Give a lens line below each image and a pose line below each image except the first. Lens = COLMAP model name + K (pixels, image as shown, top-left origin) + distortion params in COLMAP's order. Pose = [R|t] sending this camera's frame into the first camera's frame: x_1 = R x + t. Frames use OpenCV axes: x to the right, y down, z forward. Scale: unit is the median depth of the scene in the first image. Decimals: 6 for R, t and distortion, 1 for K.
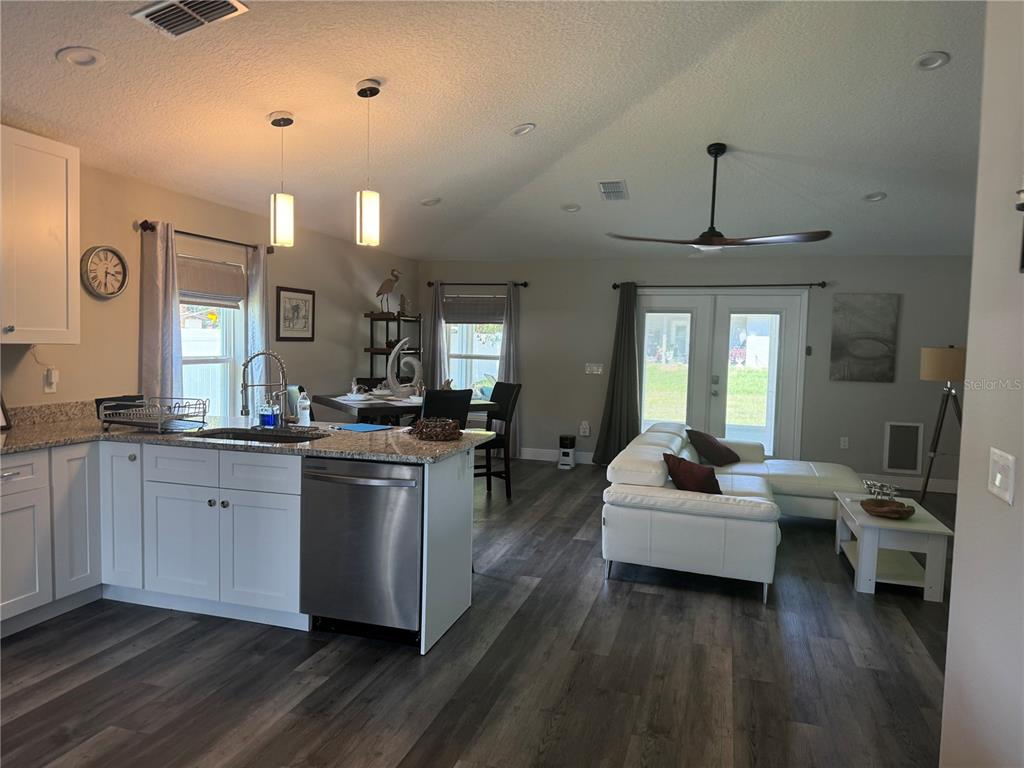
lens RADIAL K [[721.1, 0, 508.1], [0, 721.1, 389.3], [0, 0, 1]] dist [0.161450, -0.211746]
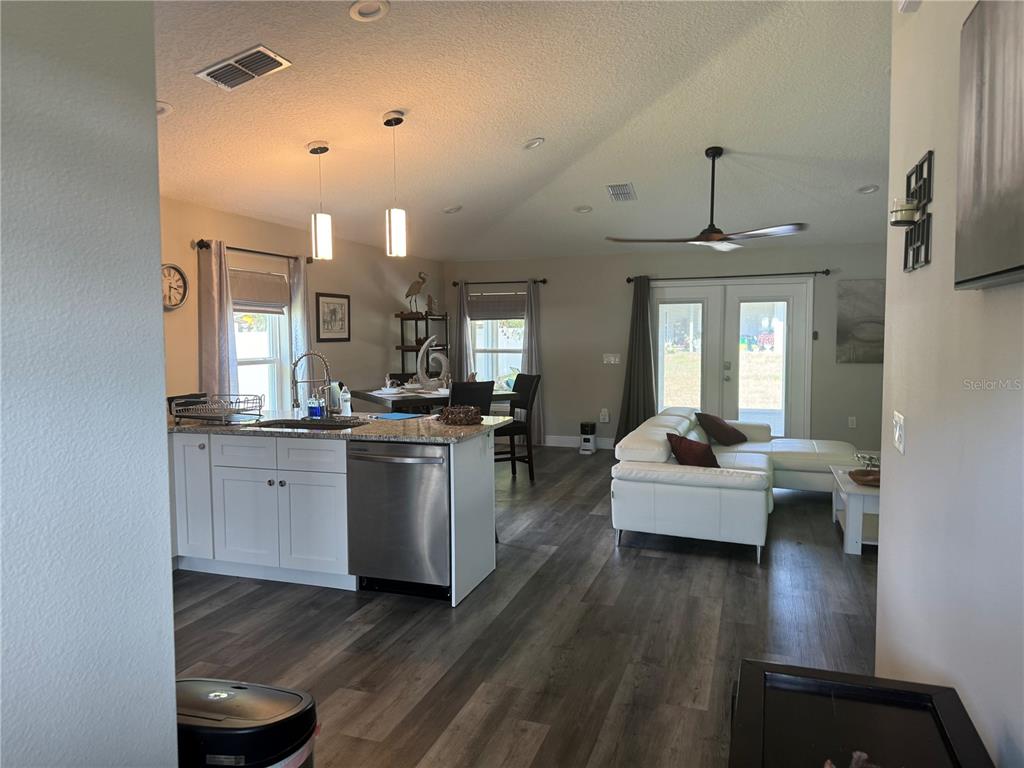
lens RADIAL K [[721.1, 0, 508.1], [0, 721.1, 389.3], [0, 0, 1]] dist [0.161450, -0.211746]
pose [[0.998670, -0.027659, -0.043520, 0.018477], [0.028043, 0.999573, 0.008239, 0.004454], [0.043273, -0.009448, 0.999019, -0.093861]]
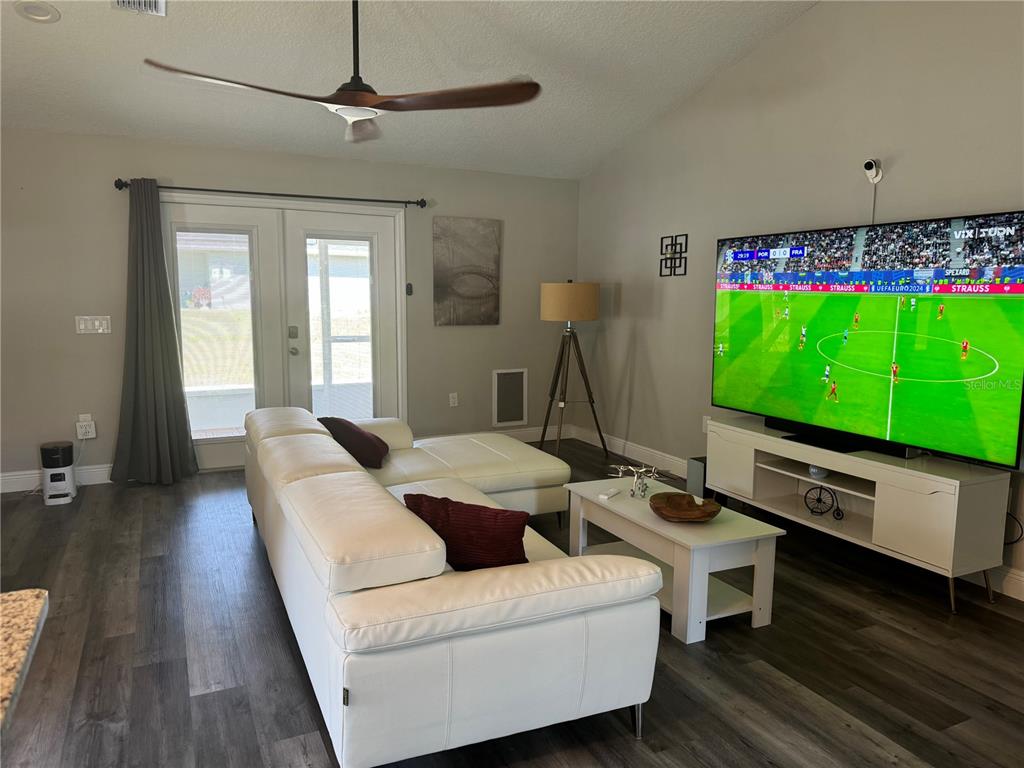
lens RADIAL K [[713.0, 0, 507.0], [0, 713.0, 384.4], [0, 0, 1]] dist [0.087576, -0.116961]
pose [[0.736484, -0.108135, 0.667756, -0.046733], [0.057034, 0.993552, 0.097990, -0.026843], [-0.674047, -0.034083, 0.737902, 0.484752]]
